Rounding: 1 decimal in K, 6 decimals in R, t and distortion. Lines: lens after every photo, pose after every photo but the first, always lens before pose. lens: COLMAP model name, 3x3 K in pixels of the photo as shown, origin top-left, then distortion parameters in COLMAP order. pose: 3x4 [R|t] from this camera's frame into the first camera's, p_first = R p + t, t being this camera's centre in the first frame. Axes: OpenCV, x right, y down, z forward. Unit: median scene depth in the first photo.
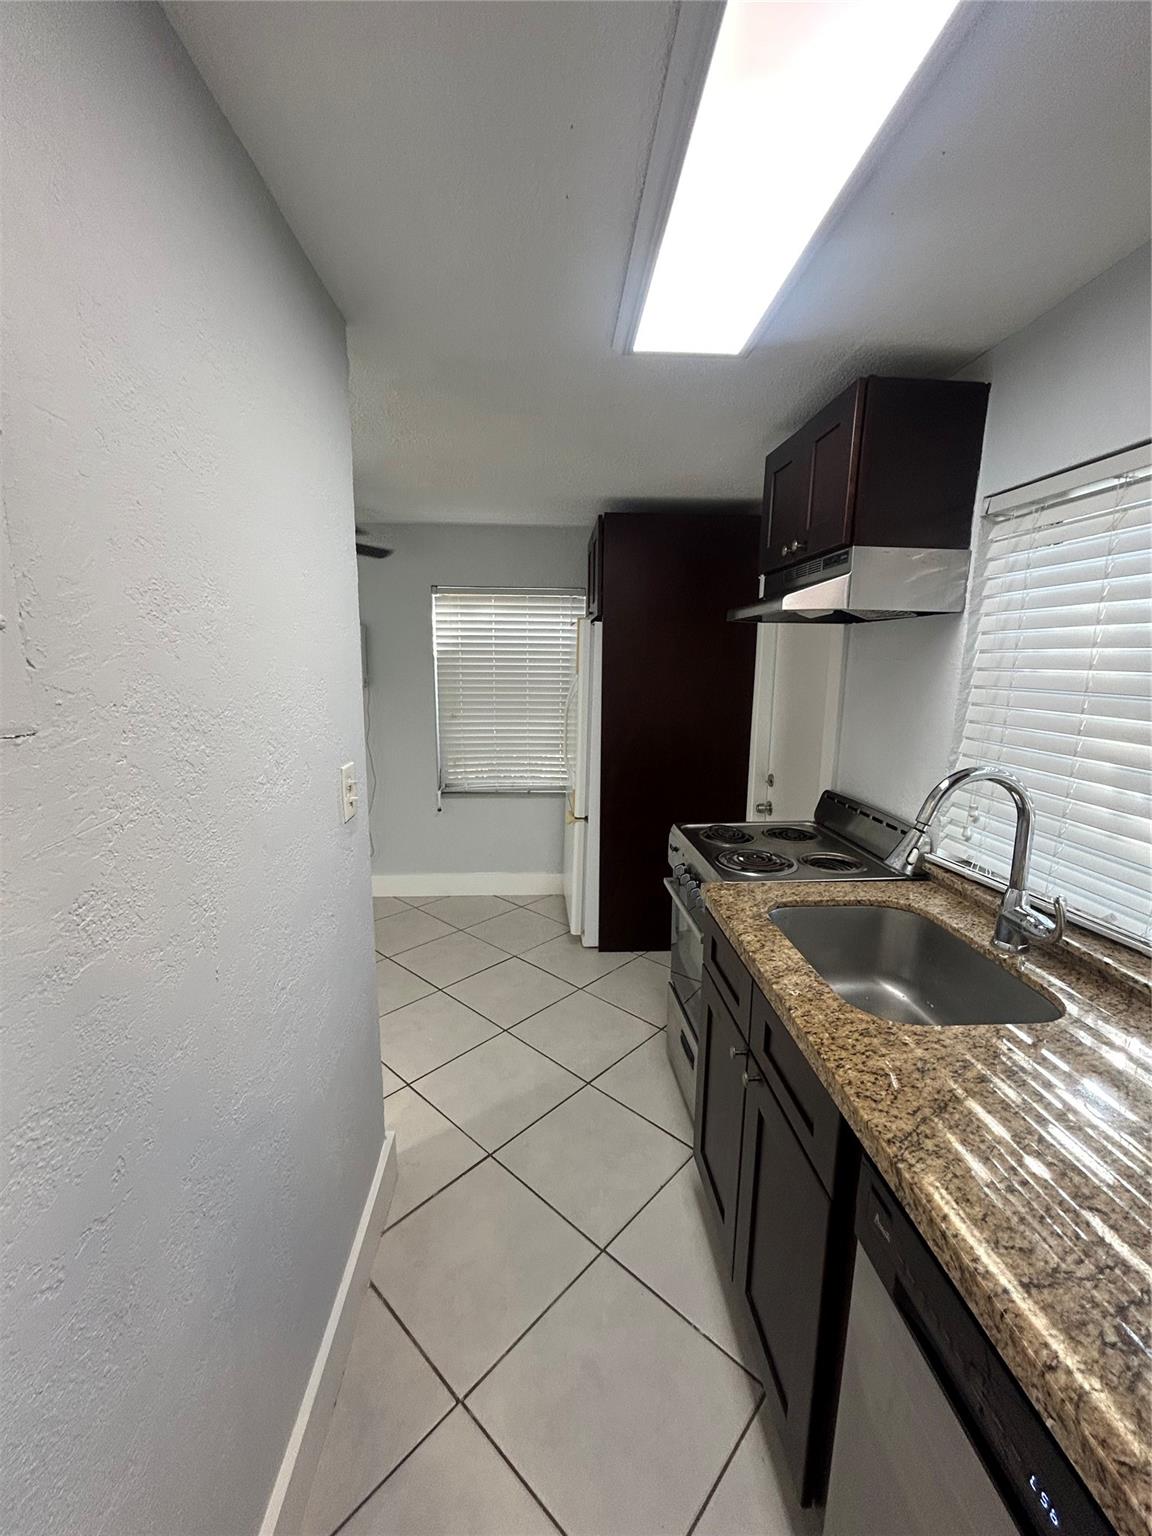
lens RADIAL K [[622.7, 0, 576.6], [0, 622.7, 770.3], [0, 0, 1]] dist [0.001324, 0.000462]
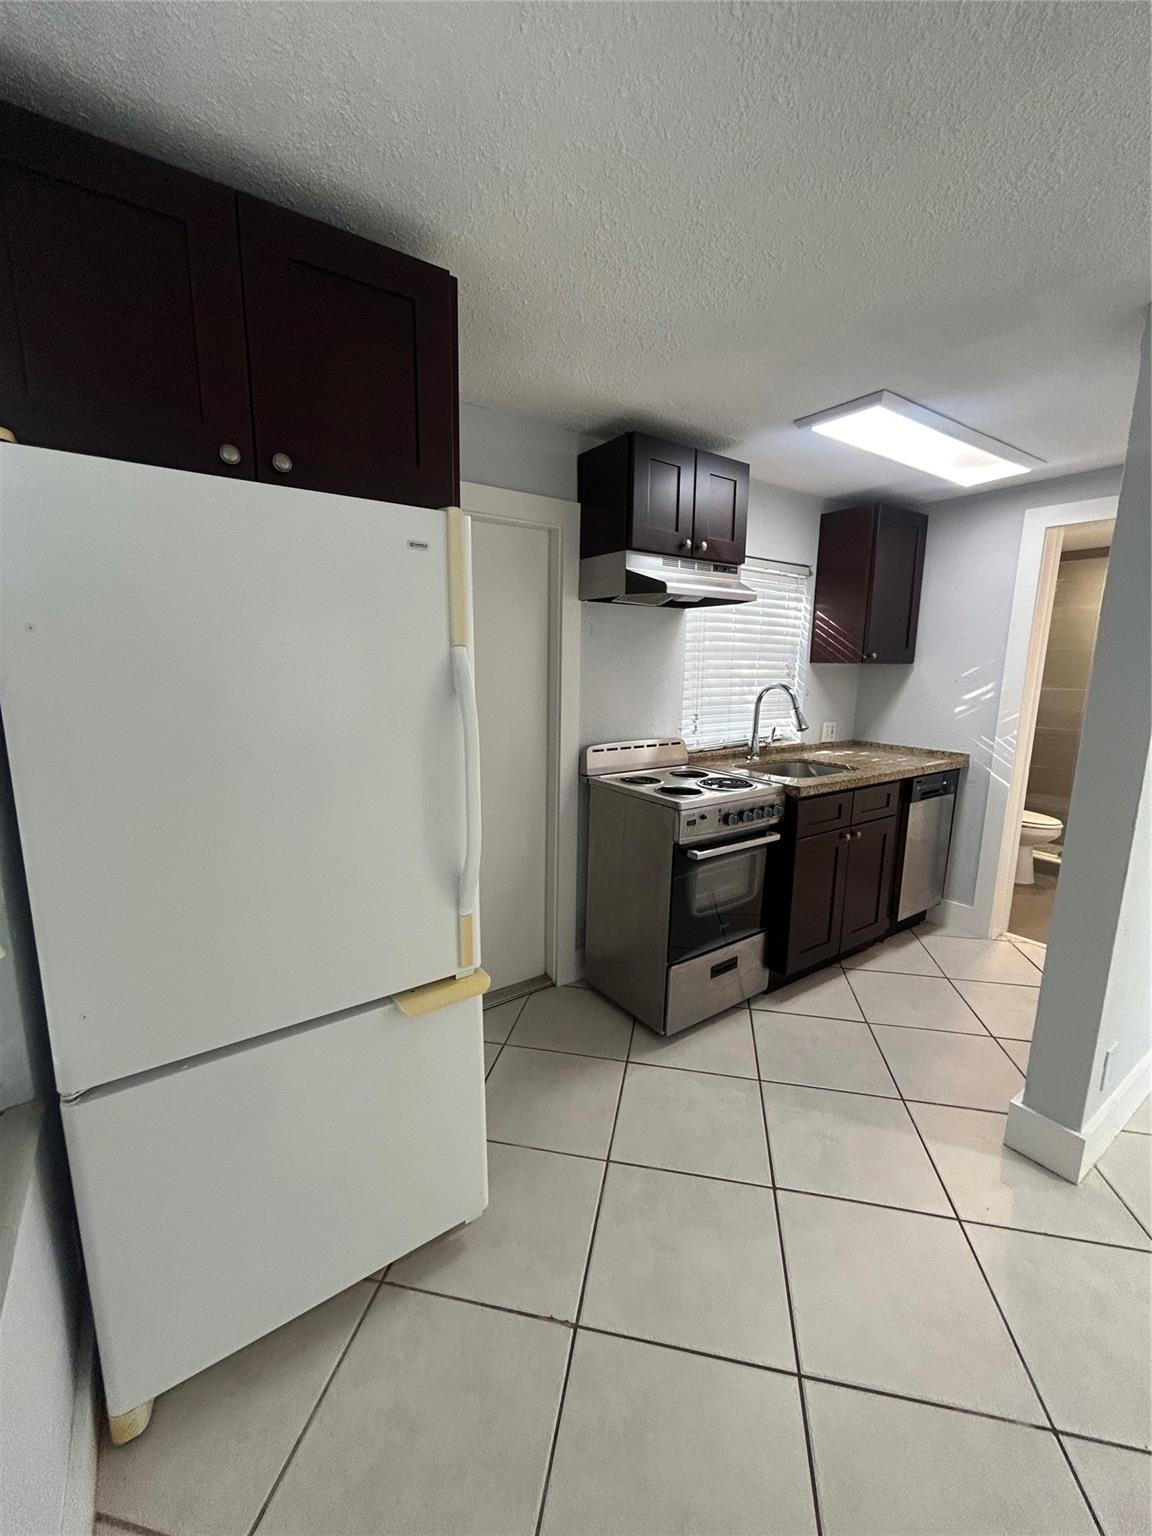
lens RADIAL K [[622.7, 0, 576.6], [0, 622.7, 770.3], [0, 0, 1]] dist [0.001324, 0.000462]
pose [[-0.521262, -0.171381, 0.836011, -0.867581], [0.132970, 0.951352, 0.277935, -0.390369], [-0.842974, 0.256042, -0.473115, 2.471593]]
